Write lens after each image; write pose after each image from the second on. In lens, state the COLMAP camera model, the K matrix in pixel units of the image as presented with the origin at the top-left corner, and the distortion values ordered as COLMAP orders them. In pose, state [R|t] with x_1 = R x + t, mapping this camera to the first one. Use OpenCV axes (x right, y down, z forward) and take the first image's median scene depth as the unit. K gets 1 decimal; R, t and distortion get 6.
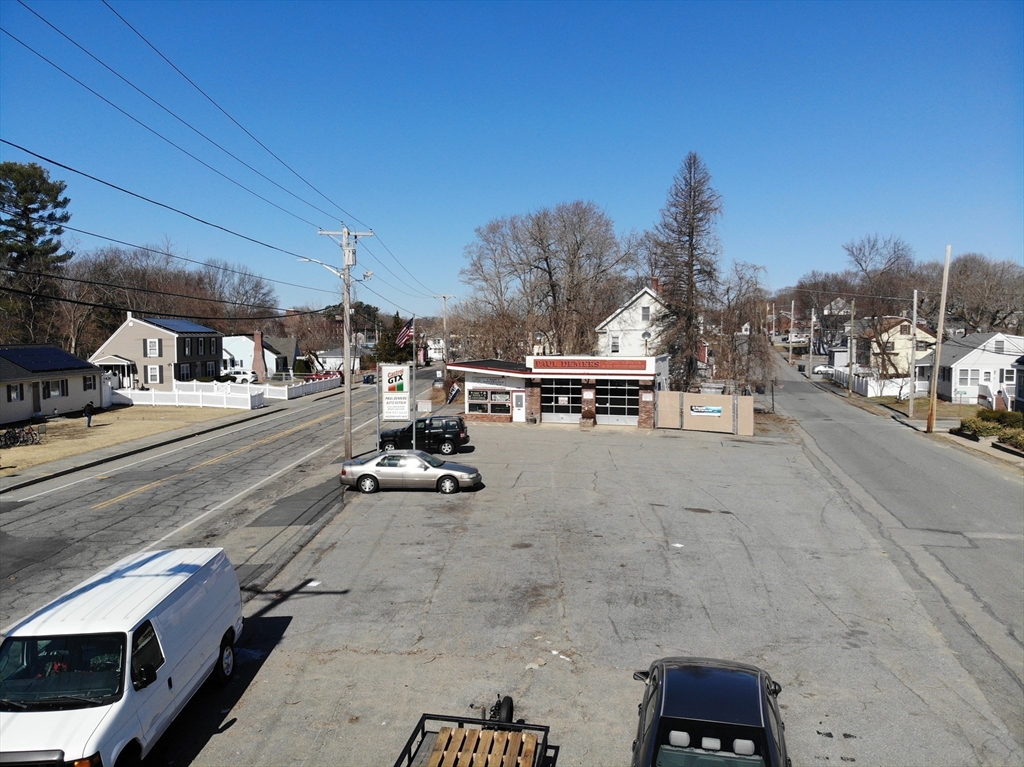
lens RADIAL K [[717.2, 0, 512.0], [0, 717.2, 383.5], [0, 0, 1]] dist [0.123154, -0.255060]
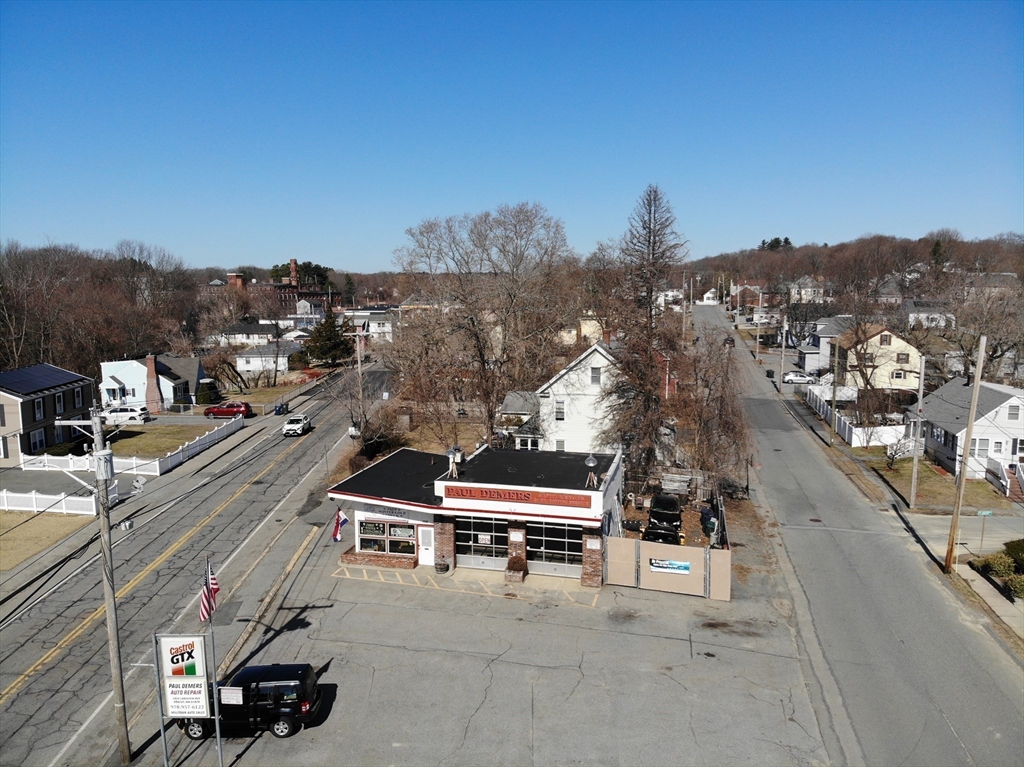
lens RADIAL K [[717.2, 0, 512.0], [0, 717.2, 383.5], [0, 0, 1]] dist [0.123154, -0.255060]
pose [[0.998656, -0.014572, 0.049745, 0.063329], [0.011096, 0.997524, 0.069448, -0.187048], [-0.050633, -0.068803, 0.996345, 0.246095]]
